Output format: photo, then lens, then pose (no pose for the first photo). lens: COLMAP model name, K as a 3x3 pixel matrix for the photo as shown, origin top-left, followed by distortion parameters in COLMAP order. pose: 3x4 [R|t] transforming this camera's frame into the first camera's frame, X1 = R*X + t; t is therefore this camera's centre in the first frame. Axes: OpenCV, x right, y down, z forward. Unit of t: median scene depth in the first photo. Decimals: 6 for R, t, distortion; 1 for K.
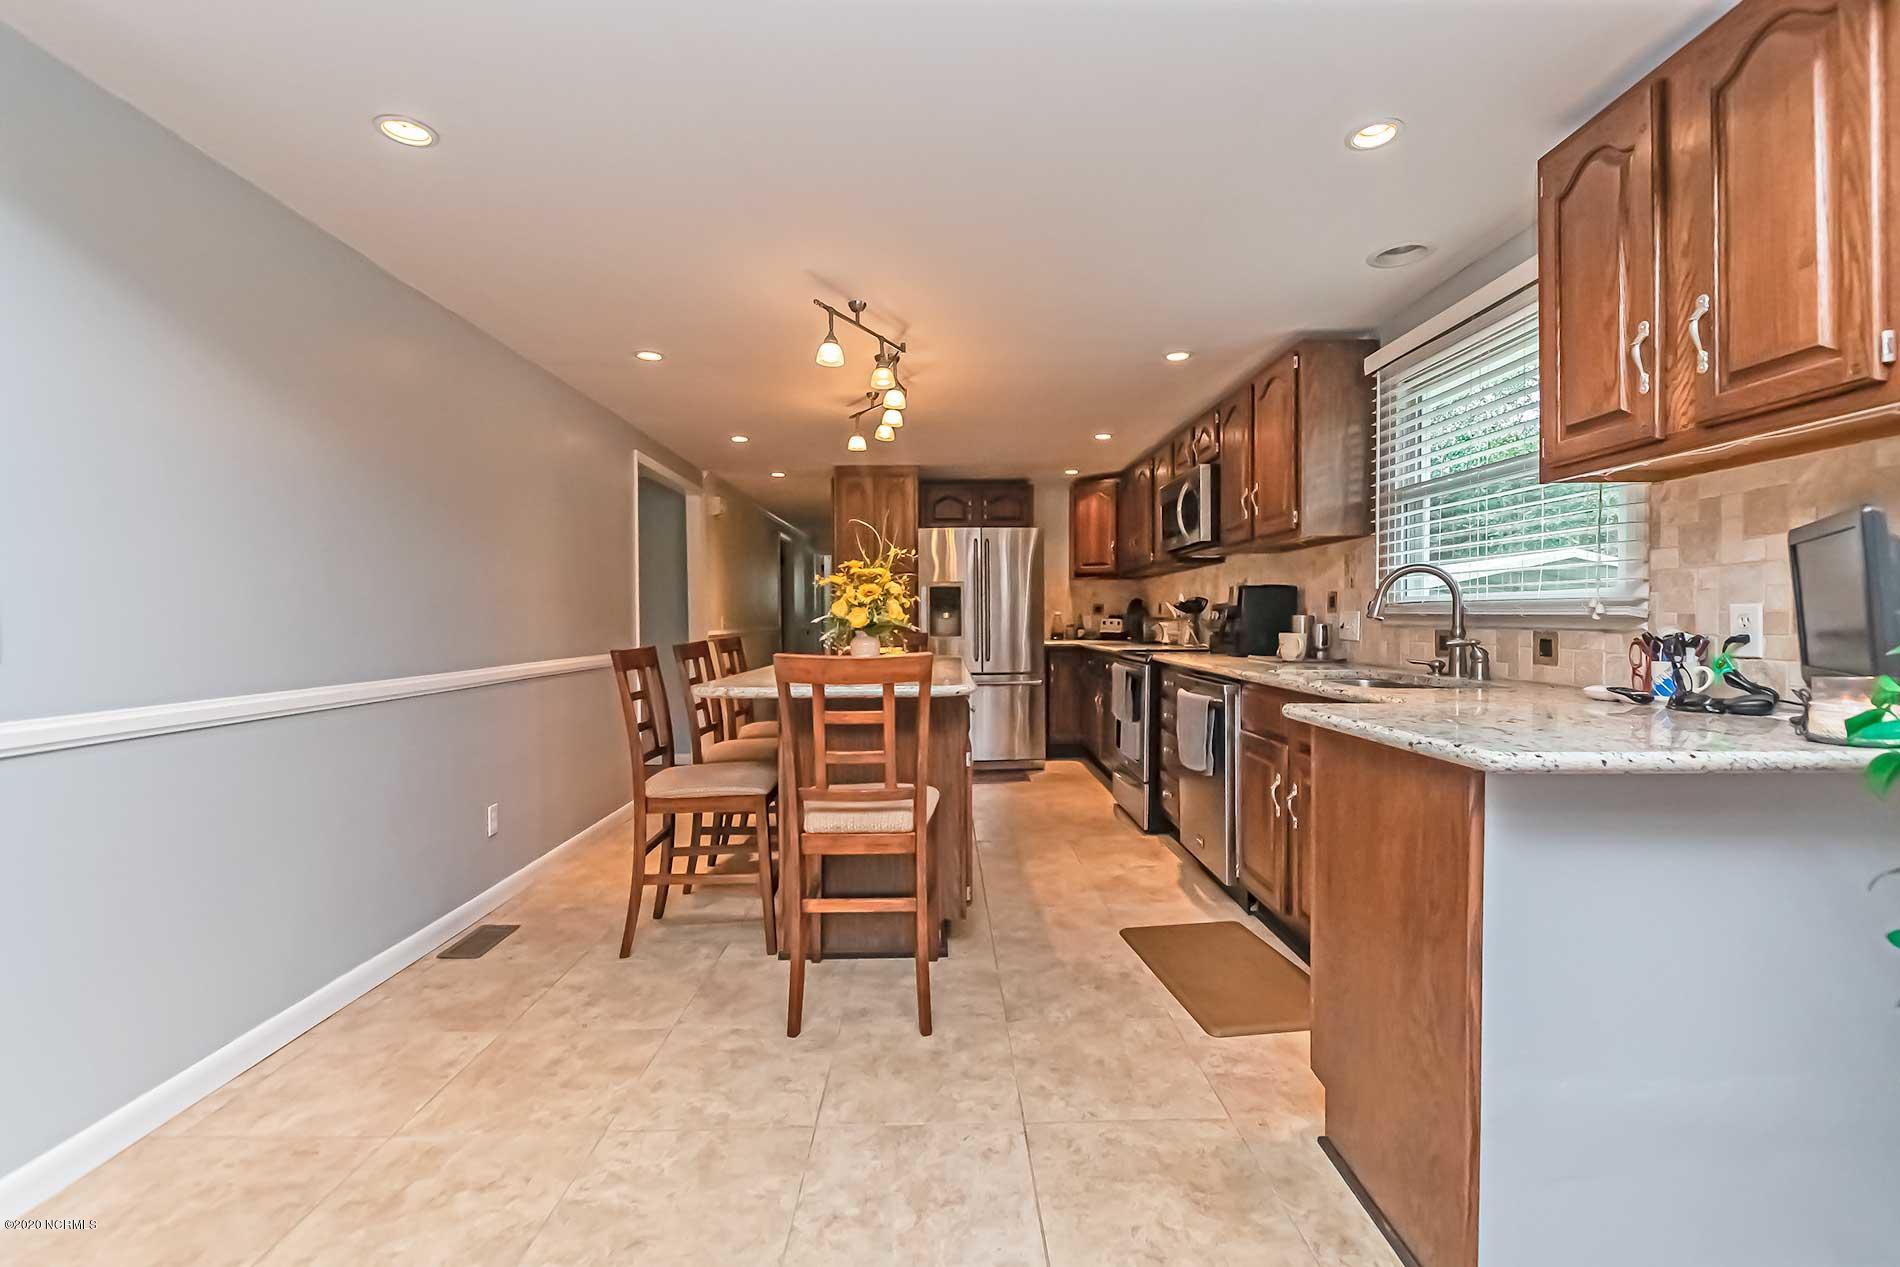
lens RADIAL K [[828.6, 0, 950.0], [0, 828.6, 633.5], [0, 0, 1]] dist [0.013483, -0.006648]
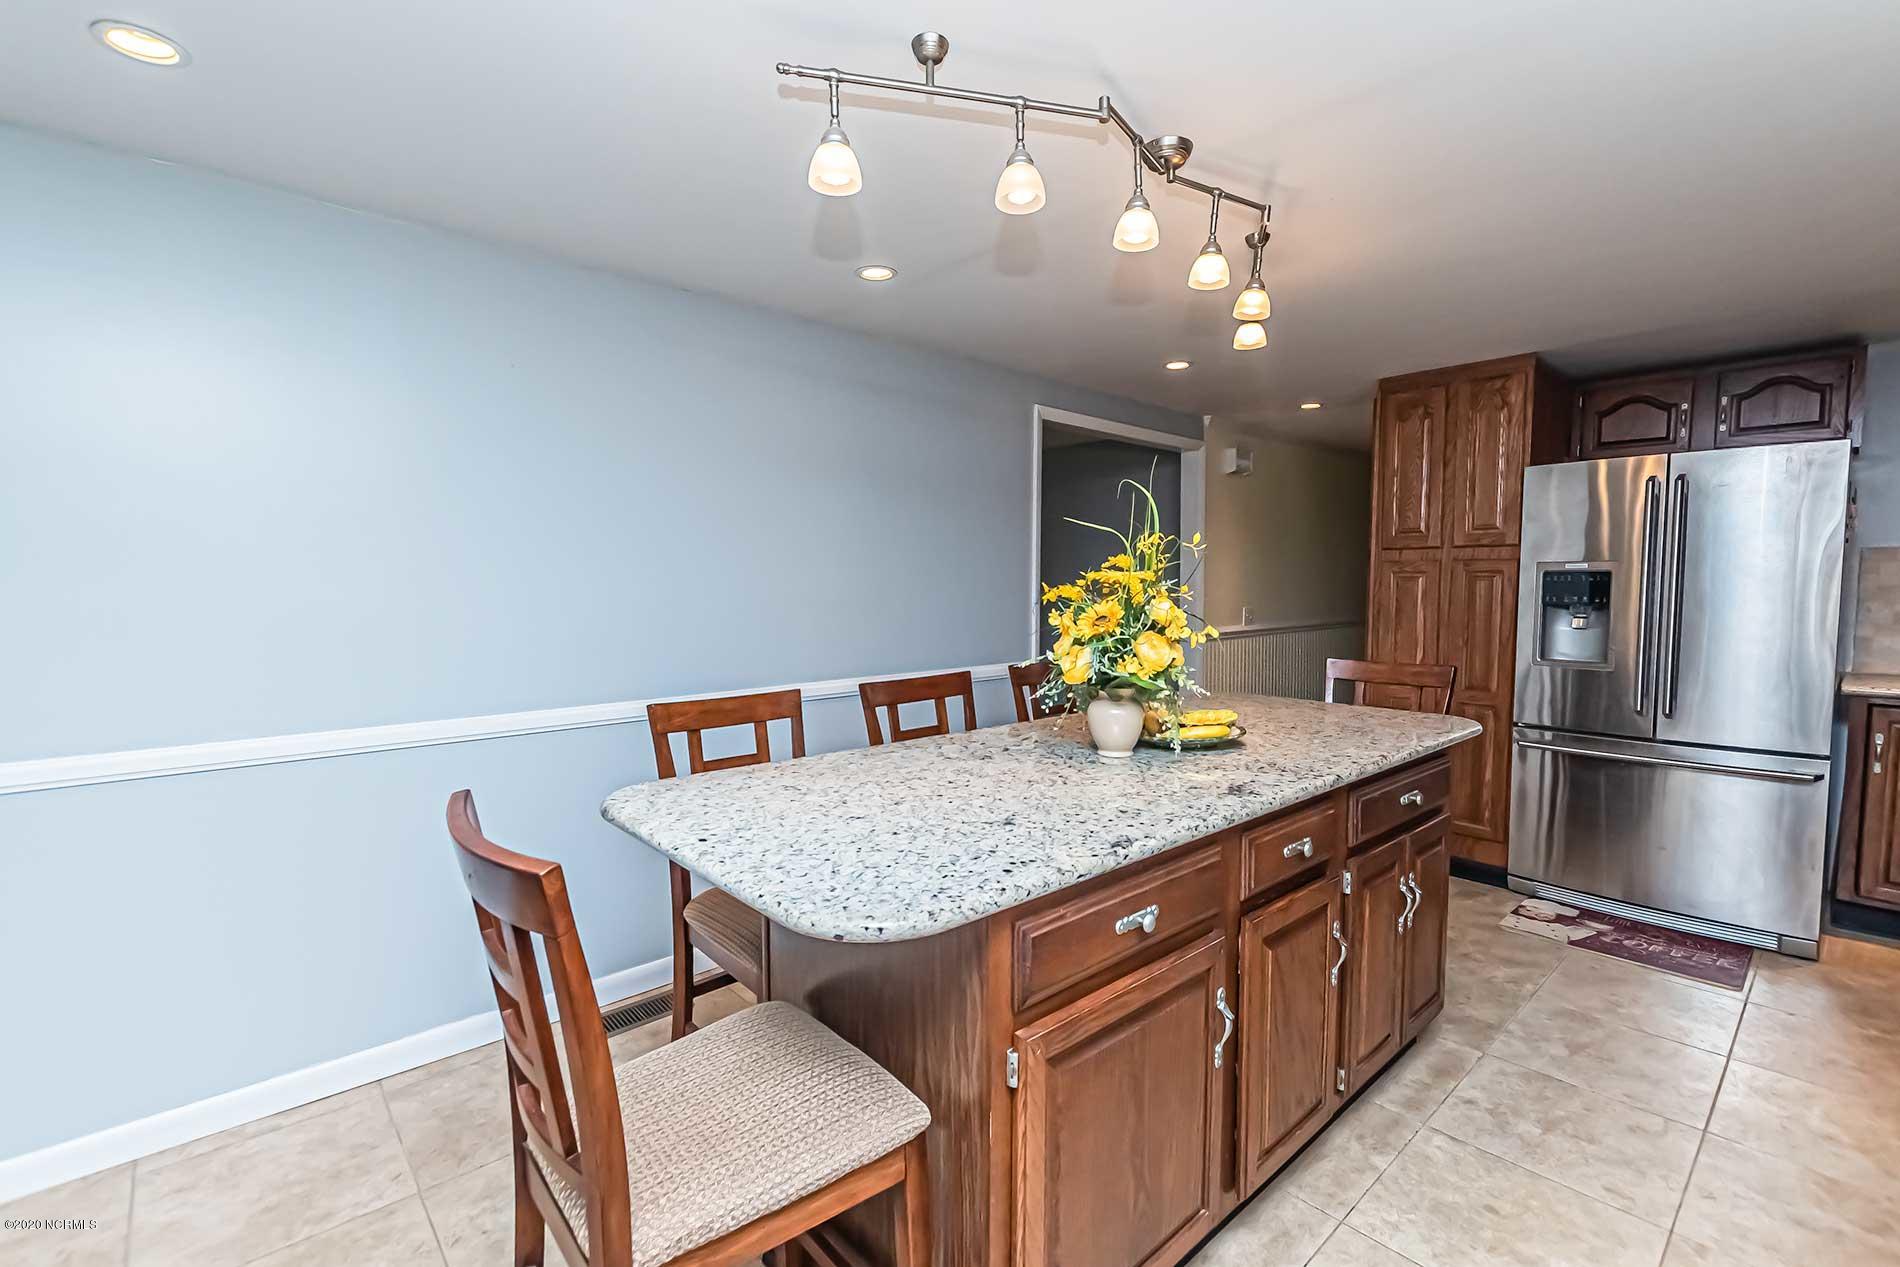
lens RADIAL K [[841.4, 0, 950.0], [0, 841.4, 633.5], [0, 0, 1]] dist [0.001582, -0.000145]
pose [[0.658255, 0.053452, -0.750895, 0.191218], [-0.016866, 0.998273, 0.056277, -0.054222], [0.752606, -0.024380, 0.658020, 0.452183]]
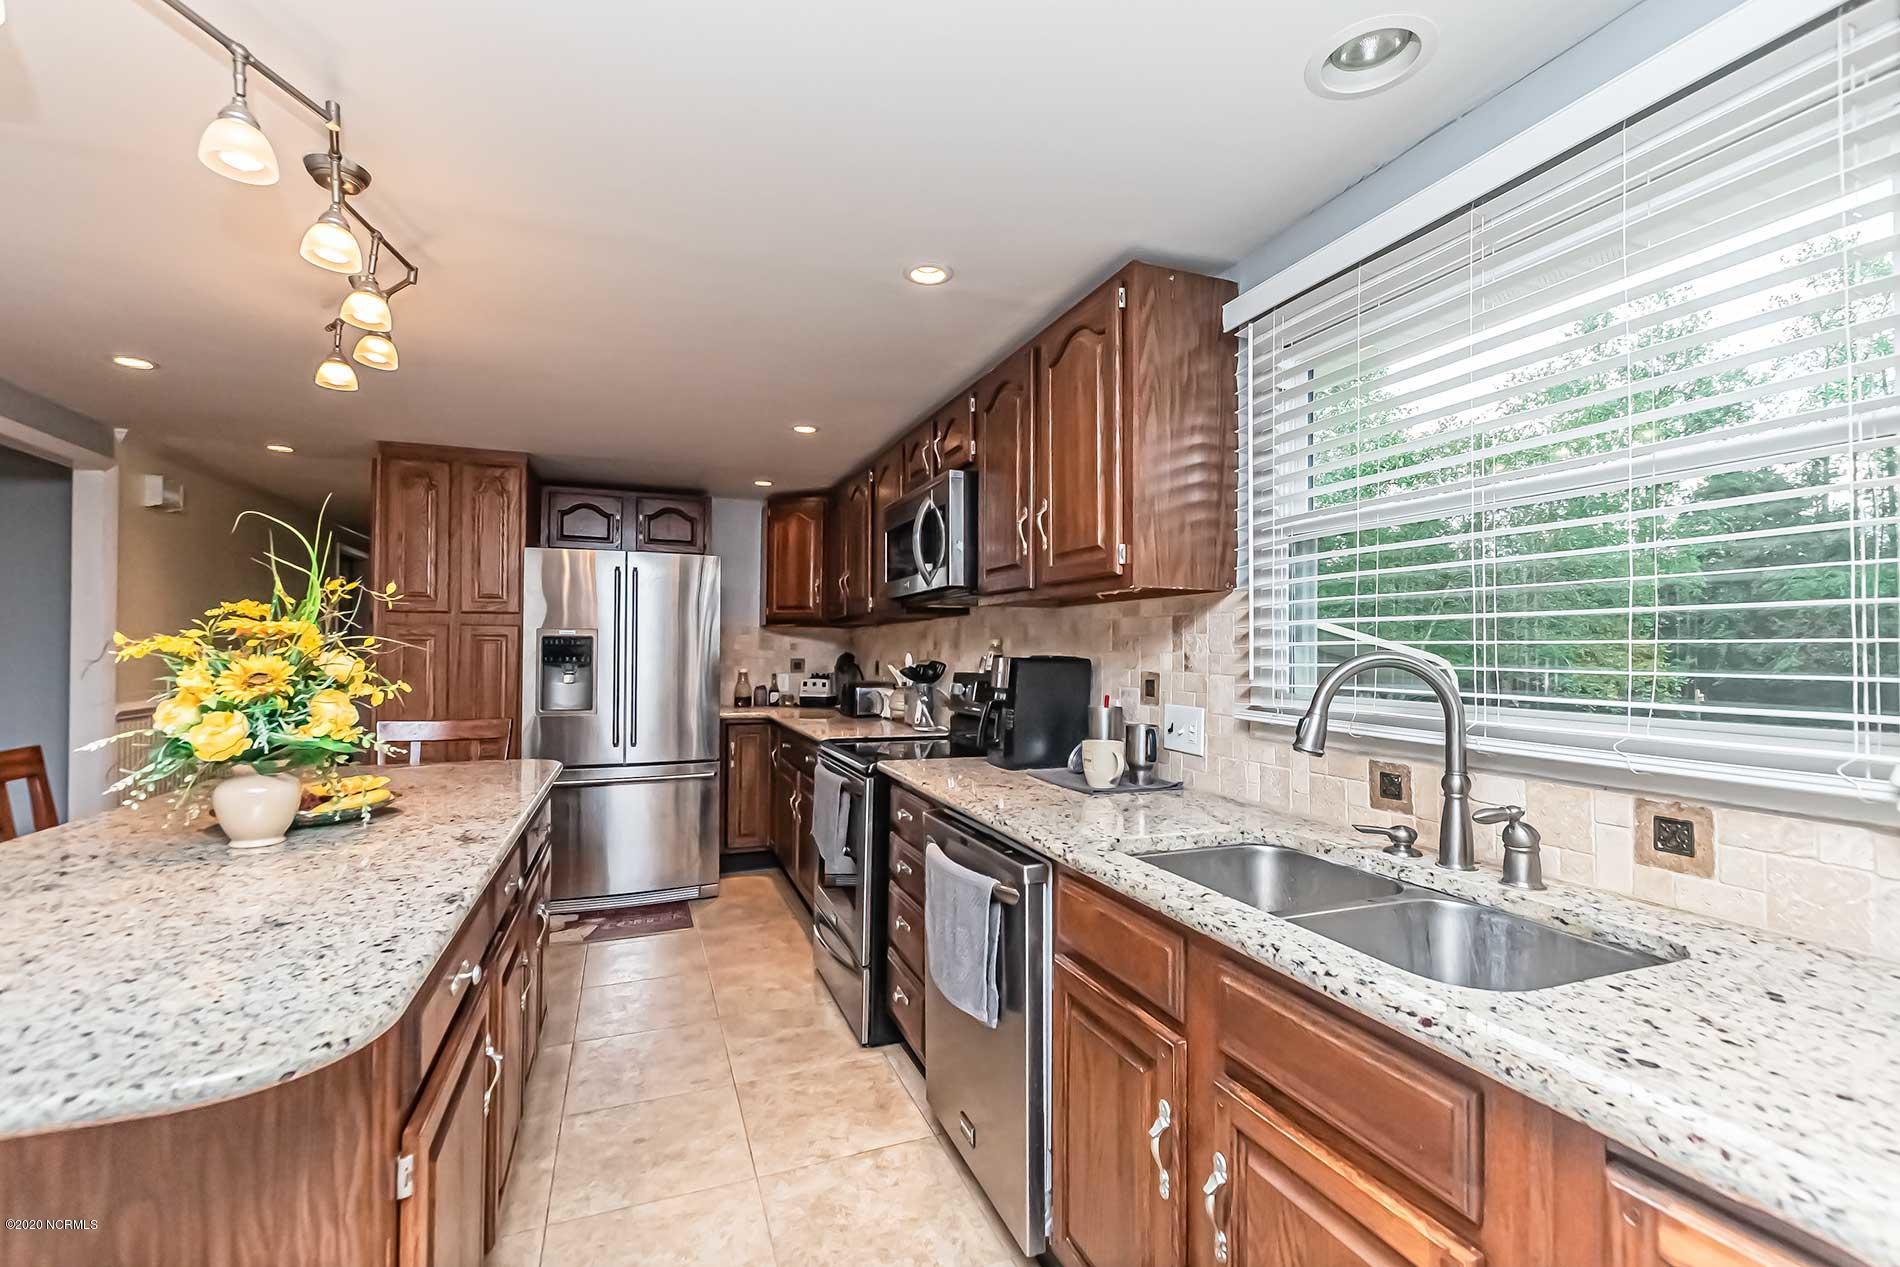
lens RADIAL K [[828.6, 0, 950.0], [0, 828.6, 633.5], [0, 0, 1]] dist [0.013483, -0.006648]
pose [[0.938577, 0.018662, 0.344564, 0.072625], [-0.004451, 0.999108, -0.041988, -0.043723], [-0.345040, 0.037875, 0.937824, 0.364653]]
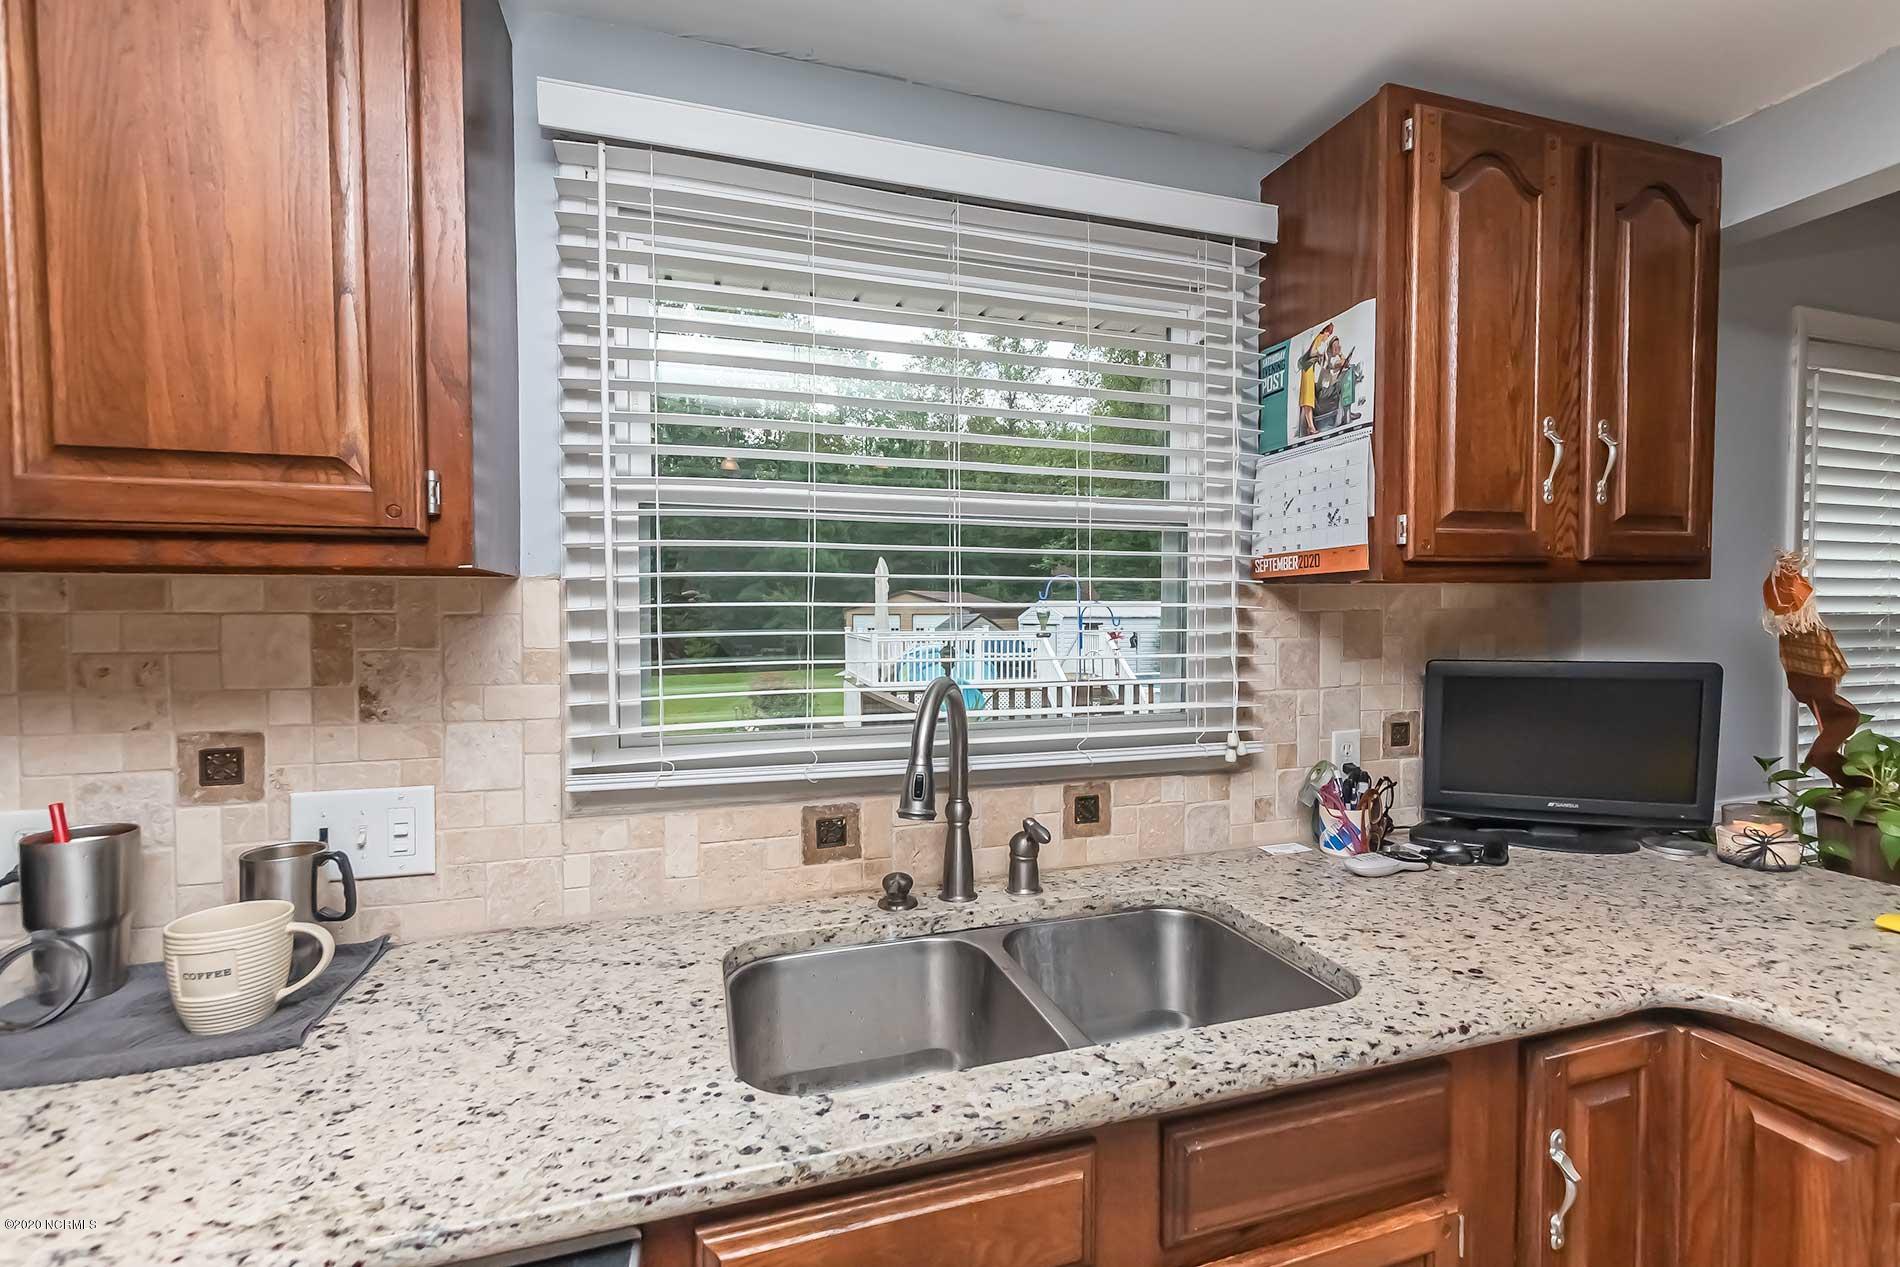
lens RADIAL K [[828.6, 0, 950.0], [0, 828.6, 633.5], [0, 0, 1]] dist [0.013483, -0.006648]
pose [[-0.288992, -0.018134, 0.957160, 0.077448], [0.024444, 0.999355, 0.026313, -0.073192], [-0.957020, 0.031001, -0.288362, 0.688177]]
